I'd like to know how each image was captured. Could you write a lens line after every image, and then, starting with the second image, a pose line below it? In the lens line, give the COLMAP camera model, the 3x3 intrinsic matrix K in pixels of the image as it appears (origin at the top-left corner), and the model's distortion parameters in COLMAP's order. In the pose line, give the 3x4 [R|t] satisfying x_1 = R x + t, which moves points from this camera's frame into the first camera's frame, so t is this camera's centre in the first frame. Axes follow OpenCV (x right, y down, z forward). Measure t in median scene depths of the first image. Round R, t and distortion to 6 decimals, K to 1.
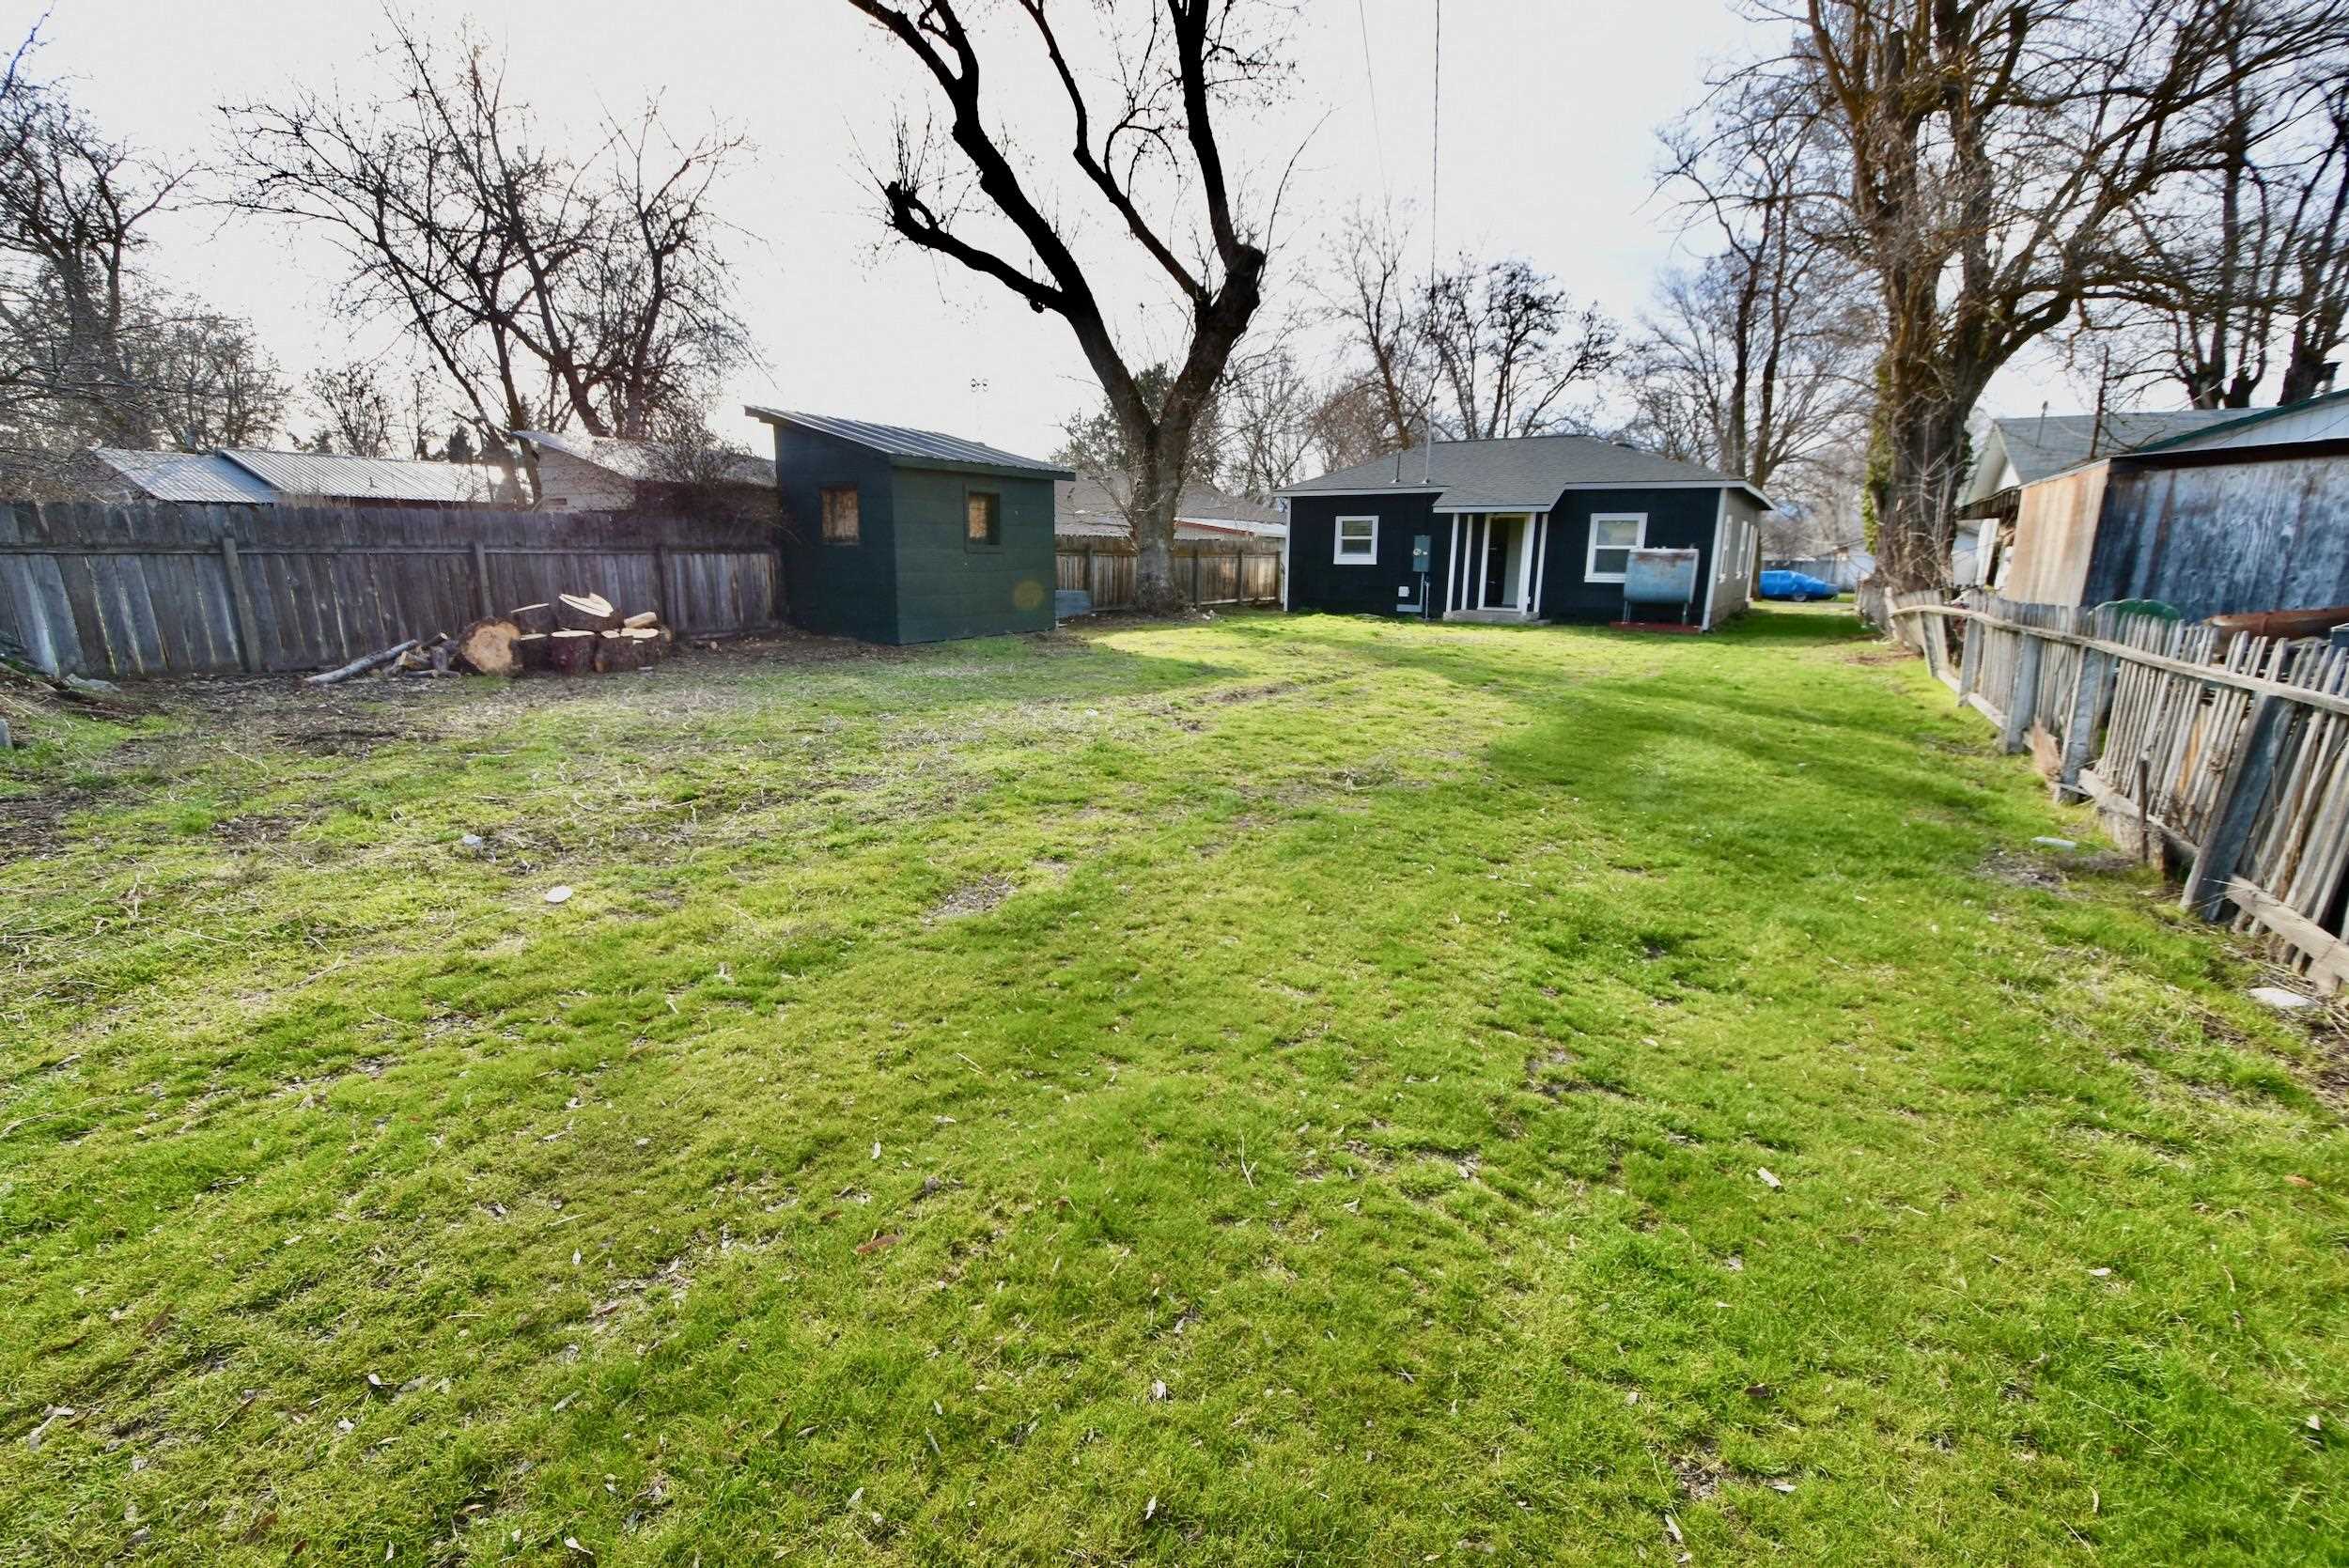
lens RADIAL K [[1026.6, 0, 1170.4], [0, 1026.6, 785.0], [0, 0, 1]] dist [0.009088, -0.007282]
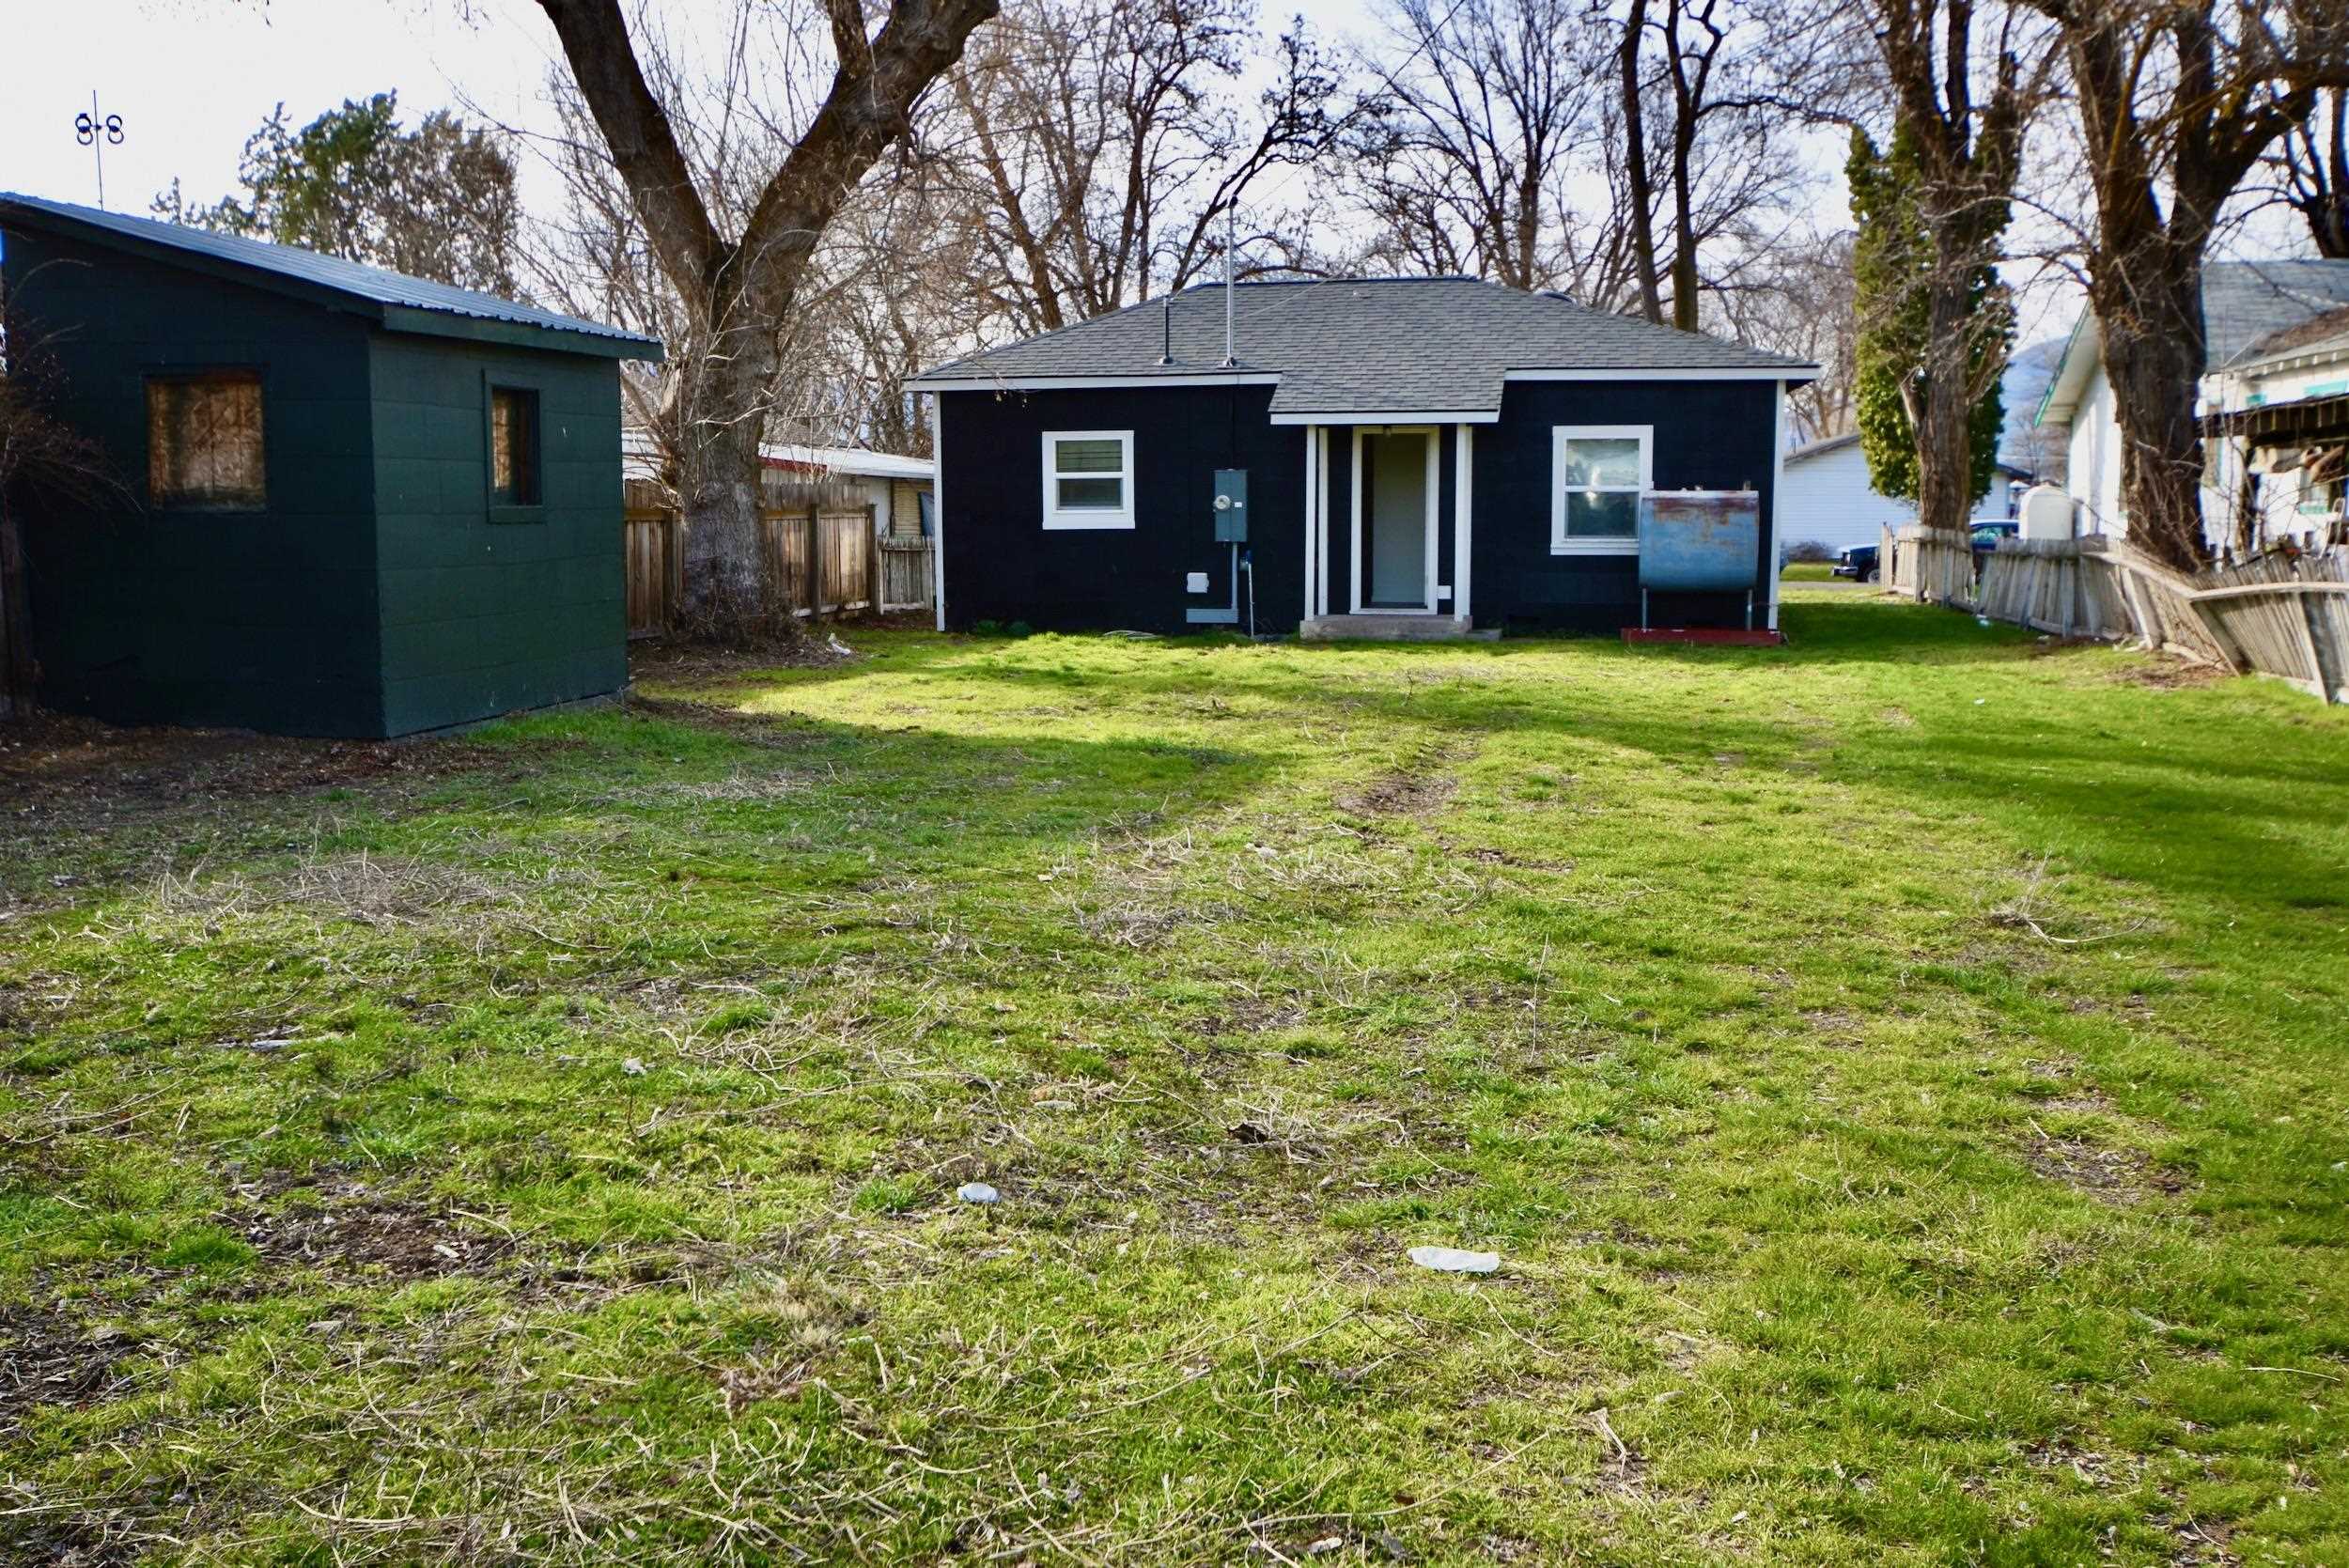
lens RADIAL K [[2284.0, 0, 1152.6], [0, 2284.0, 803.5], [0, 0, 1]] dist [0.003489, 0.000000]
pose [[0.931763, -0.062291, 0.357684, -0.188690], [0.094149, 0.992926, -0.072339, -0.007341], [-0.350647, 0.101078, 0.931037, 0.007035]]
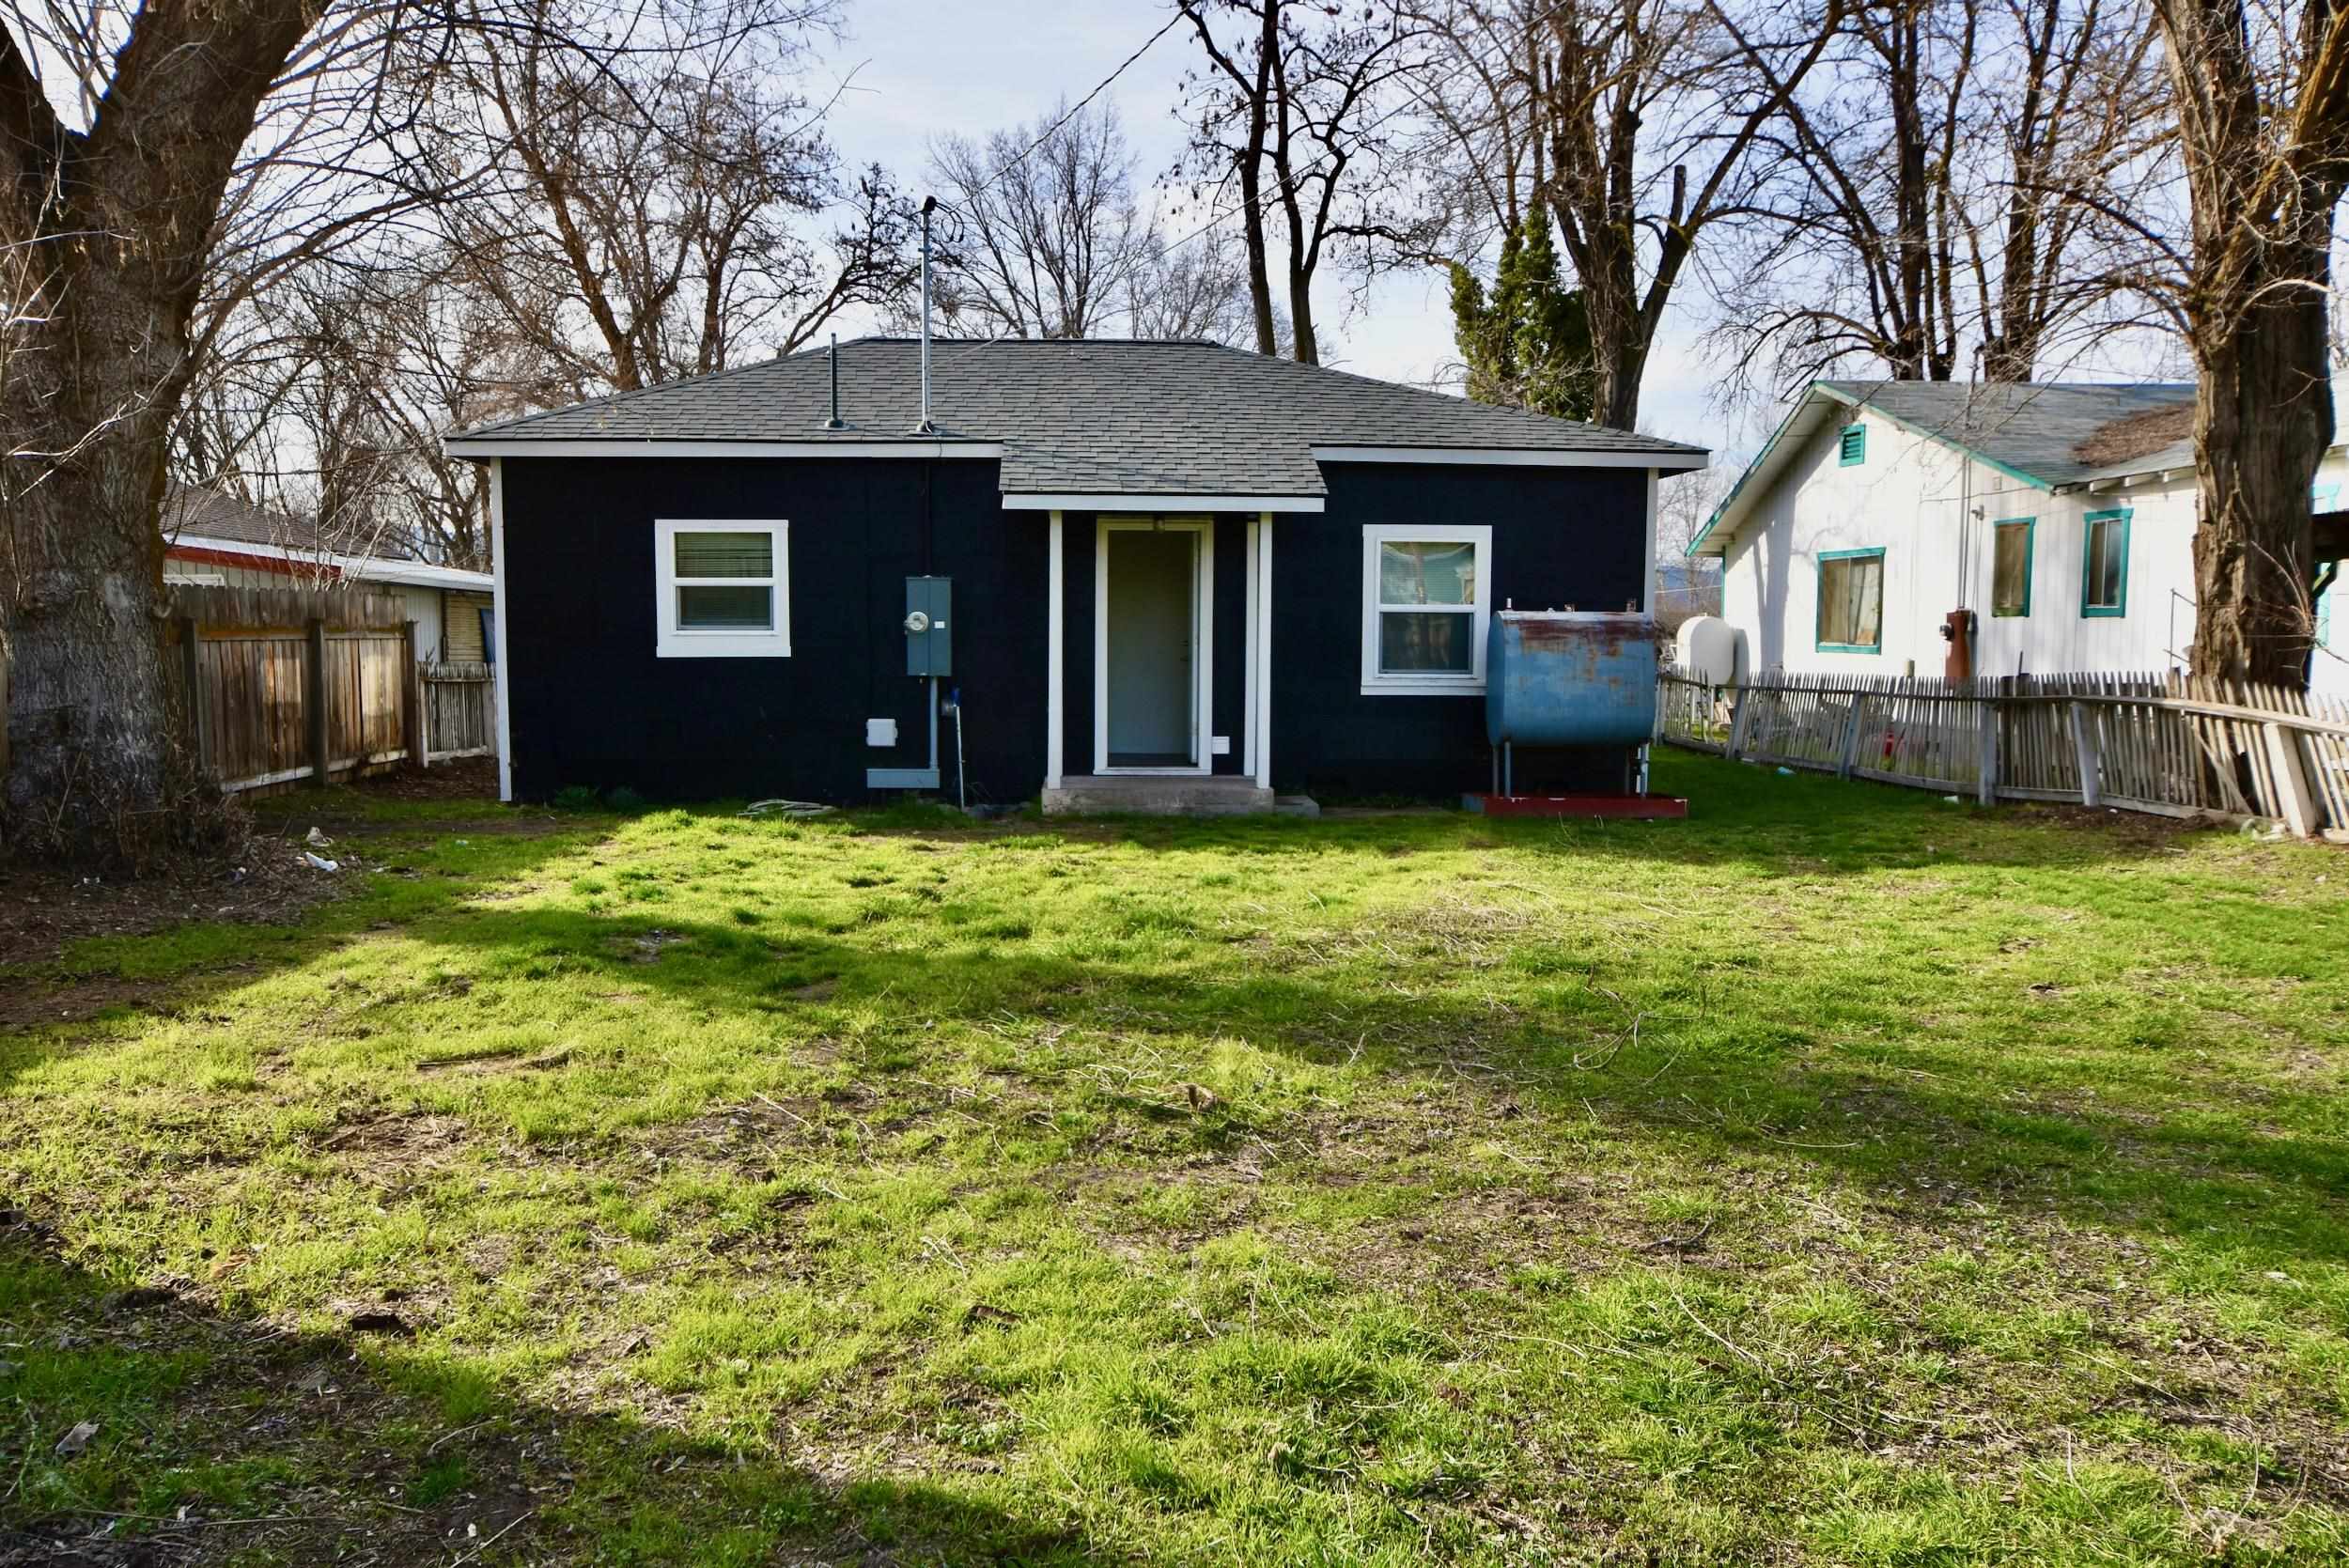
lens RADIAL K [[1785.7, 0, 1140.5], [0, 1785.7, 798.4], [0, 0, 1]] dist [0.011180, -0.012309]
pose [[0.818139, -0.060725, 0.571805, -0.051747], [0.131369, 0.987848, -0.083055, -0.103831], [-0.559813, 0.143067, 0.816175, 0.456633]]
